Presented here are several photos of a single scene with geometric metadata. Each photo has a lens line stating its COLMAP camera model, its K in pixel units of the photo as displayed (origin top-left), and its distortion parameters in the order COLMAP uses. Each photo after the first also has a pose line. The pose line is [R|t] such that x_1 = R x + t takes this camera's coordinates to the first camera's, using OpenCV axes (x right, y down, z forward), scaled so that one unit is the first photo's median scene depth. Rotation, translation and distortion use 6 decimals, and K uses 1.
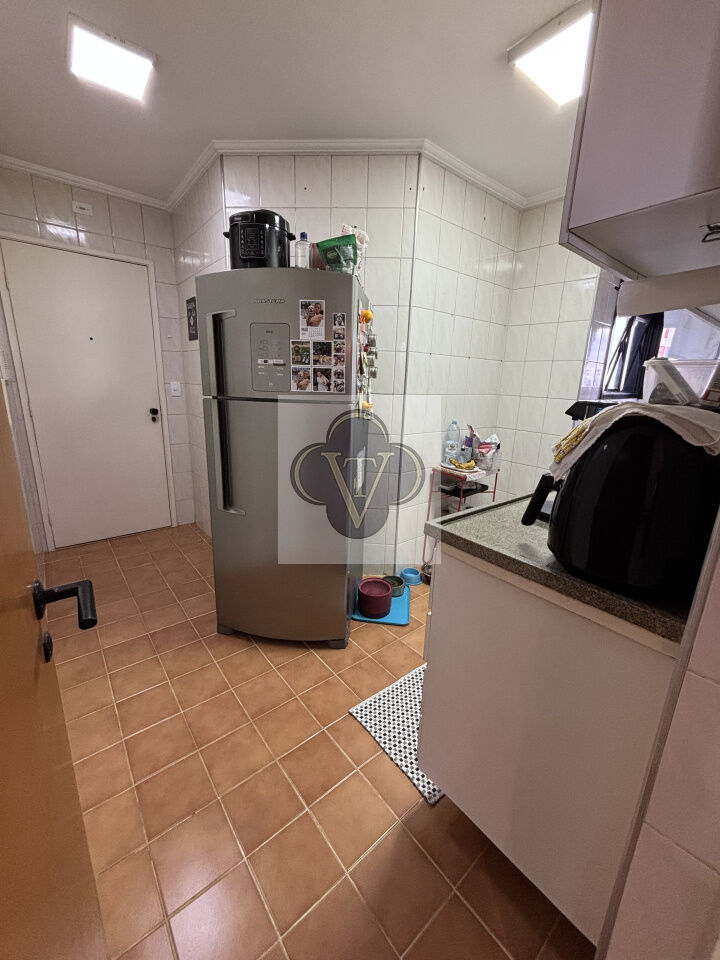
lens RADIAL K [[385.1, 0, 359.5], [0, 385.1, 479.4], [0, 0, 1]] dist [0.000467, -0.000002]
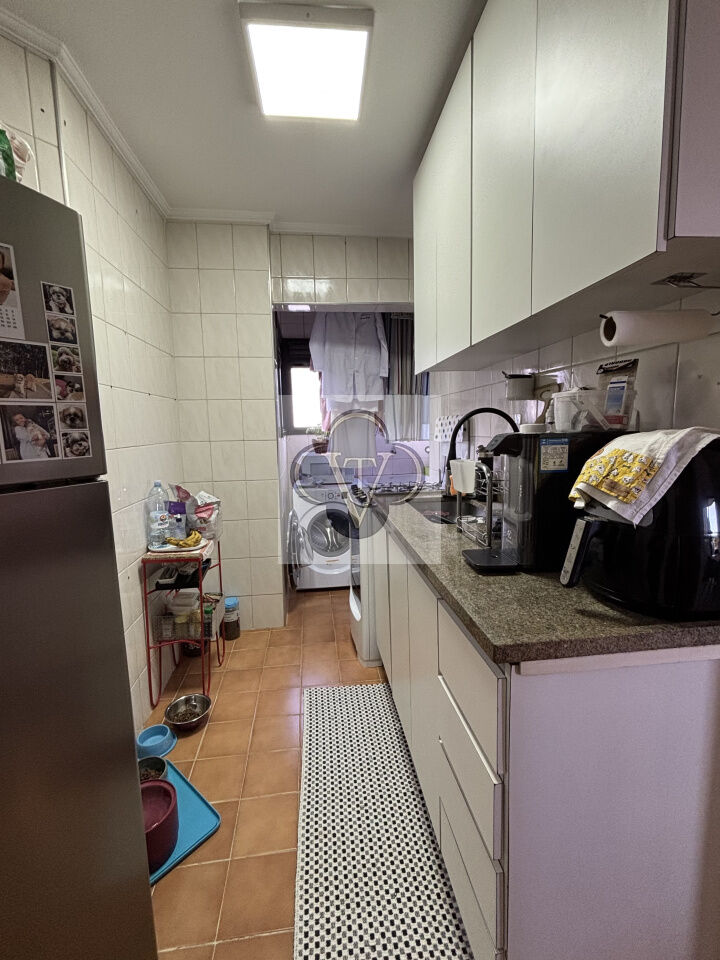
lens RADIAL K [[416.8, 0, 359.1], [0, 416.8, 478.7], [0, 0, 1]] dist [0.001823, 0.000675]
pose [[0.539216, -0.149929, 0.828715, -0.288368], [0.247985, 0.968664, 0.013893, -0.129834], [-0.804829, 0.198017, 0.559499, 0.475974]]
